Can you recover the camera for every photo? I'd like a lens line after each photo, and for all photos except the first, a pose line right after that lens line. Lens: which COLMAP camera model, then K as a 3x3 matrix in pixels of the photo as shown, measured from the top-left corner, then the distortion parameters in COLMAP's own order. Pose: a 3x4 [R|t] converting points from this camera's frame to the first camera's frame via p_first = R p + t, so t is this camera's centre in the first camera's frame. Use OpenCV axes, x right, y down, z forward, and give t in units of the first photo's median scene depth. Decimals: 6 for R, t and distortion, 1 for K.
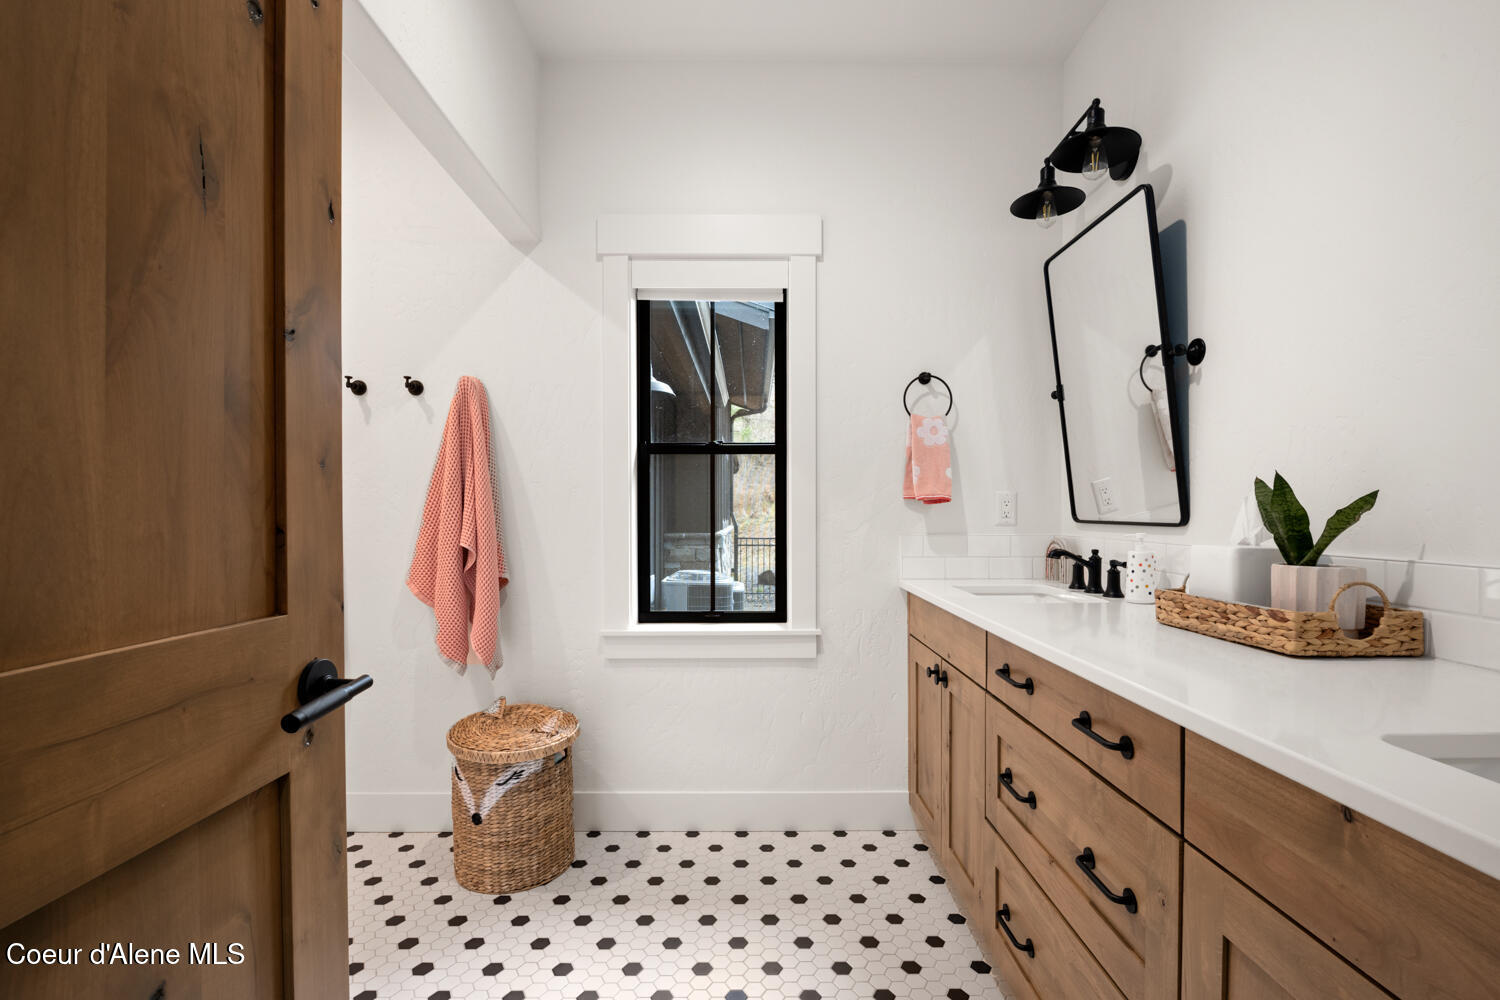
lens RADIAL K [[694.4, 0, 749.8], [0, 694.4, 520.5], [0, 0, 1]] dist [-0.006357, -0.001698]
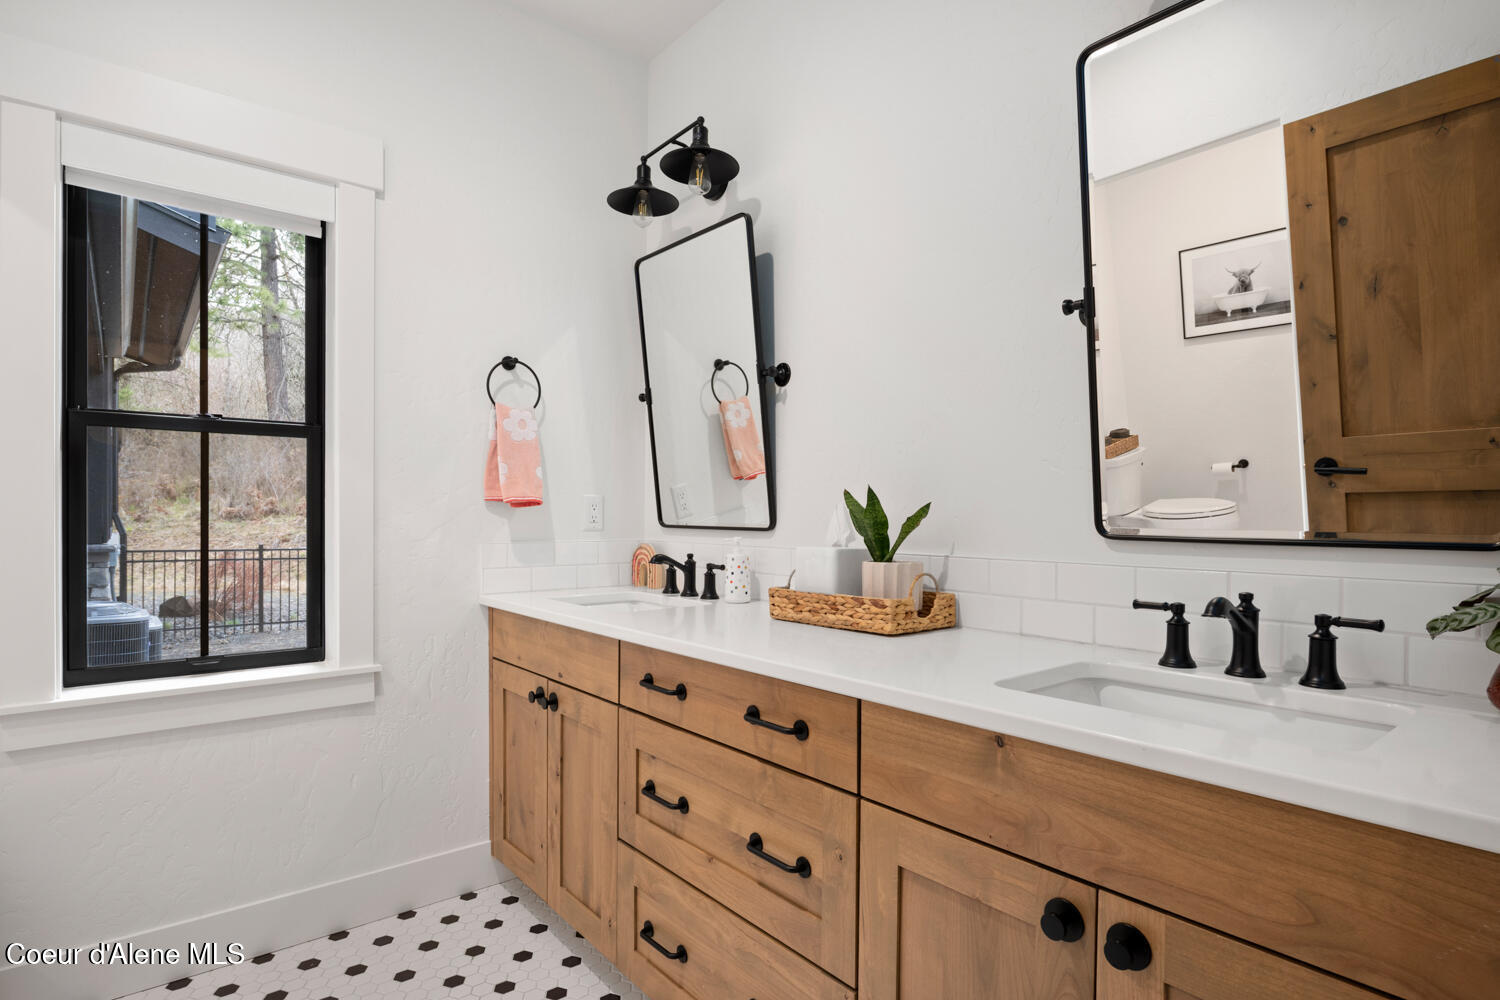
lens RADIAL K [[788.6, 0, 775.0], [0, 788.6, 523.2], [0, 0, 1]] dist [-0.004266, -0.003069]
pose [[0.763288, -0.001500, 0.646056, -0.169025], [0.002162, 0.999998, -0.000233, -0.002938], [-0.646054, 0.001575, 0.763290, 0.032163]]
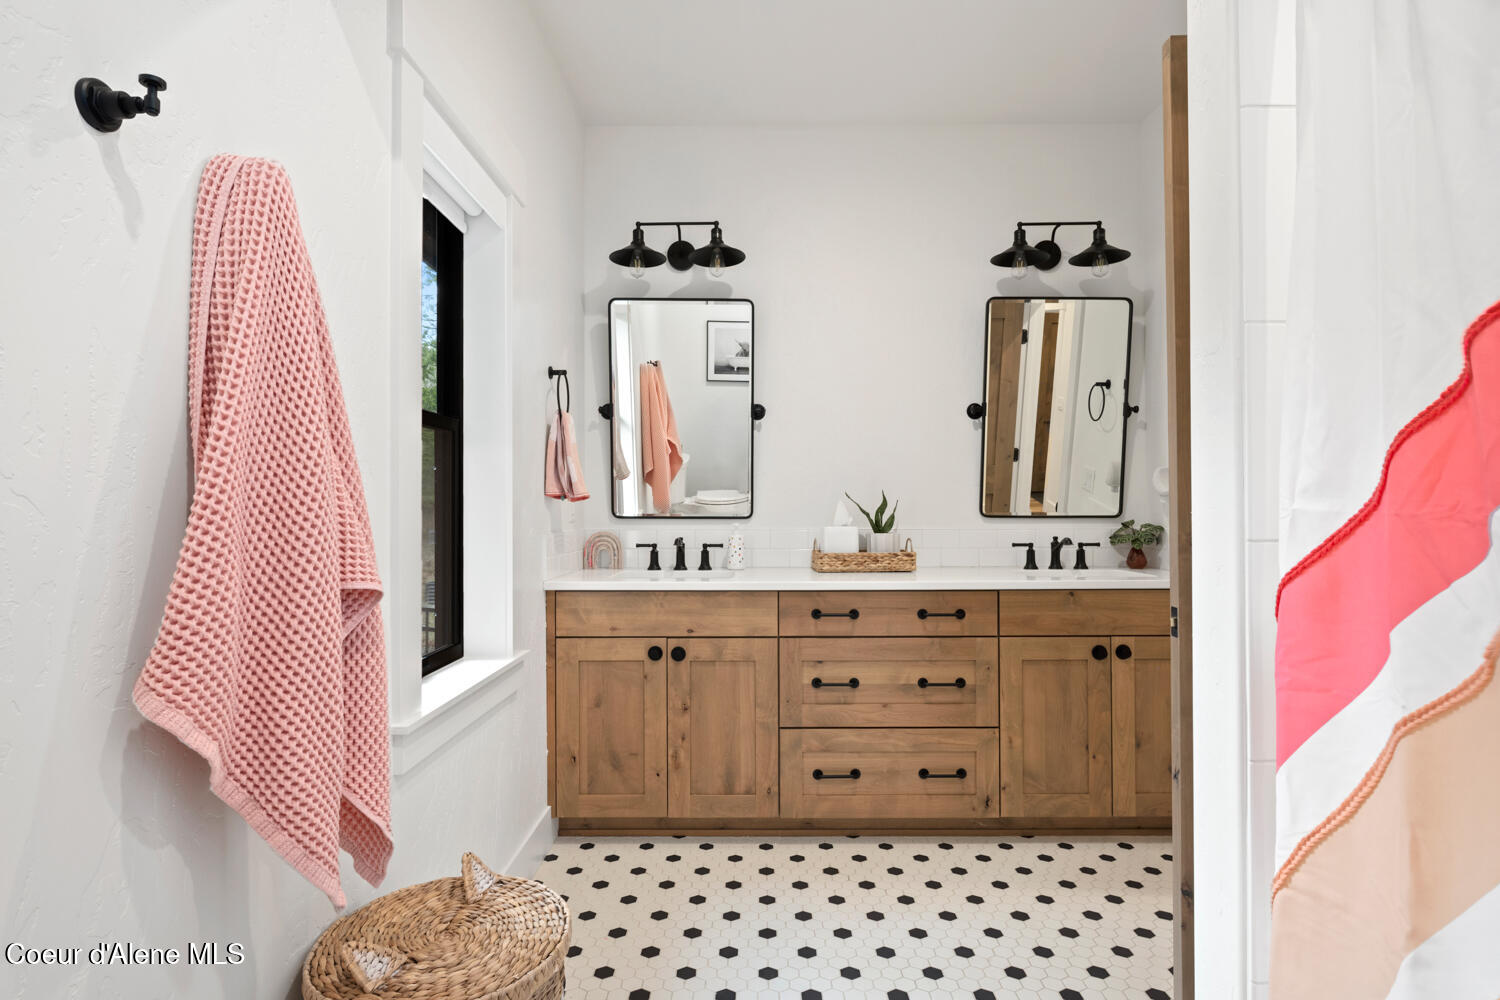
lens RADIAL K [[794.7, 0, 763.2], [0, 794.7, 499.8], [0, 0, 1]] dist [0.004198, 0.000906]
pose [[-0.033209, 0.010864, 0.999389, -1.107641], [0.013838, 0.999850, -0.010409, -0.013017], [-0.999353, 0.013484, -0.033355, 0.948455]]
